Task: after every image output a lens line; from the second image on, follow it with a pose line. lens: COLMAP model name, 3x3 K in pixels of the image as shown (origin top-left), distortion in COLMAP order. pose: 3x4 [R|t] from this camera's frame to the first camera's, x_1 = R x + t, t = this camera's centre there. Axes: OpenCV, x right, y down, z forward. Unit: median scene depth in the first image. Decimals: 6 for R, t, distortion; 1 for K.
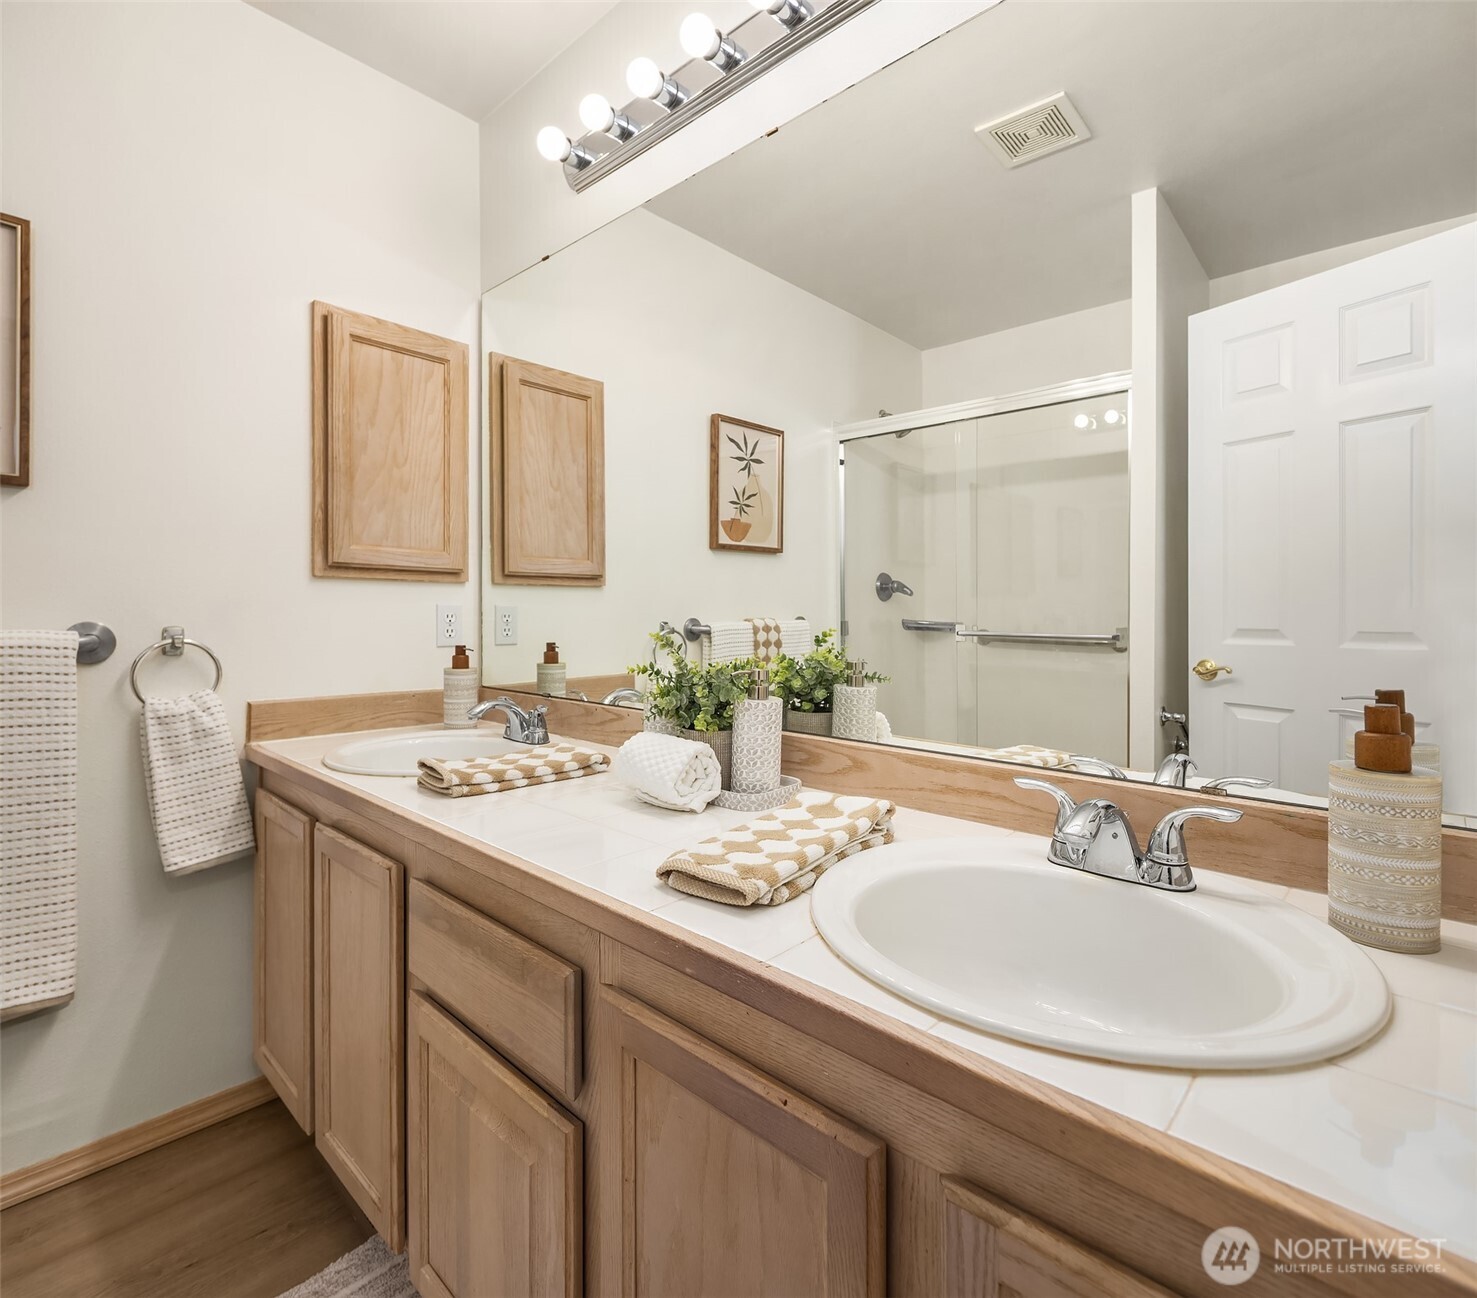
lens RADIAL K [[749.6, 0, 738.1], [0, 749.6, 623.7], [0, 0, 1]] dist [-0.005661, 0.000381]
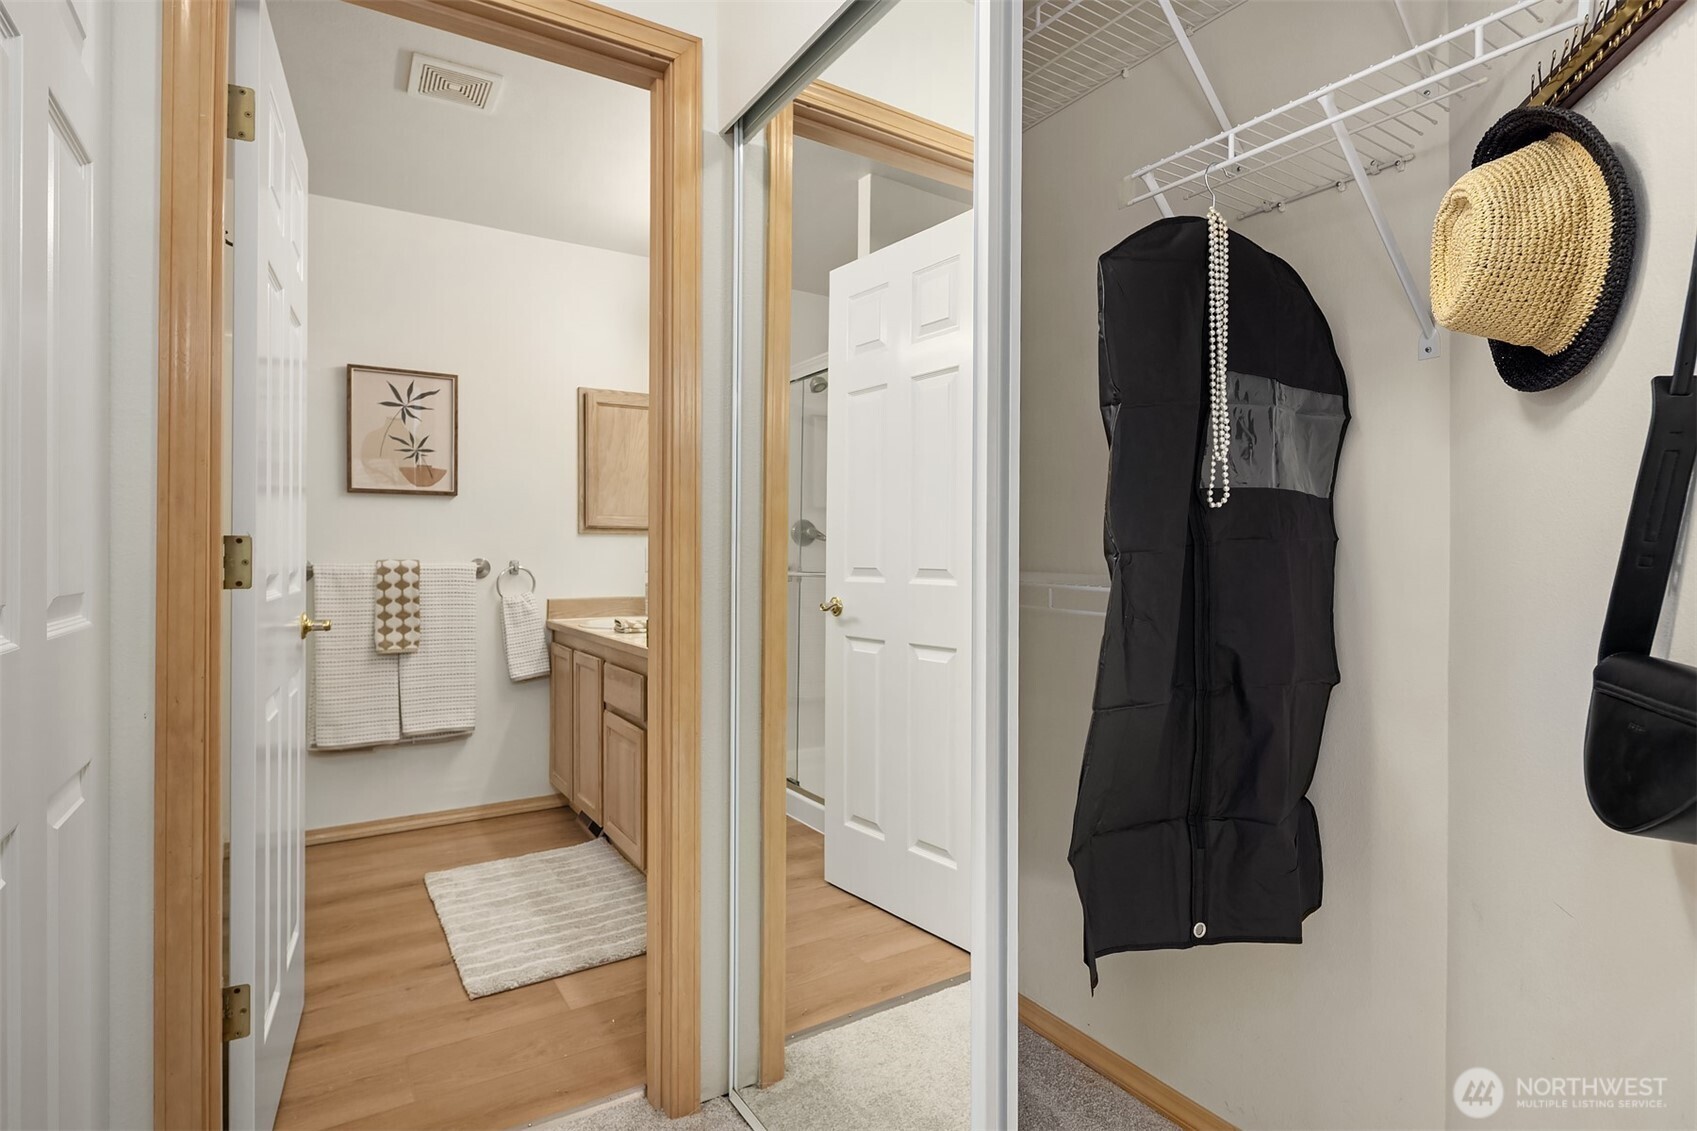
lens RADIAL K [[838.8, 0, 849.6], [0, 838.8, 554.7], [0, 0, 1]] dist [0.012924, -0.000254]
pose [[0.969687, -0.005684, -0.244283, 0.689442], [0.003362, 0.999945, -0.009924, 0.015226], [0.244326, 0.008802, 0.969653, -0.998734]]
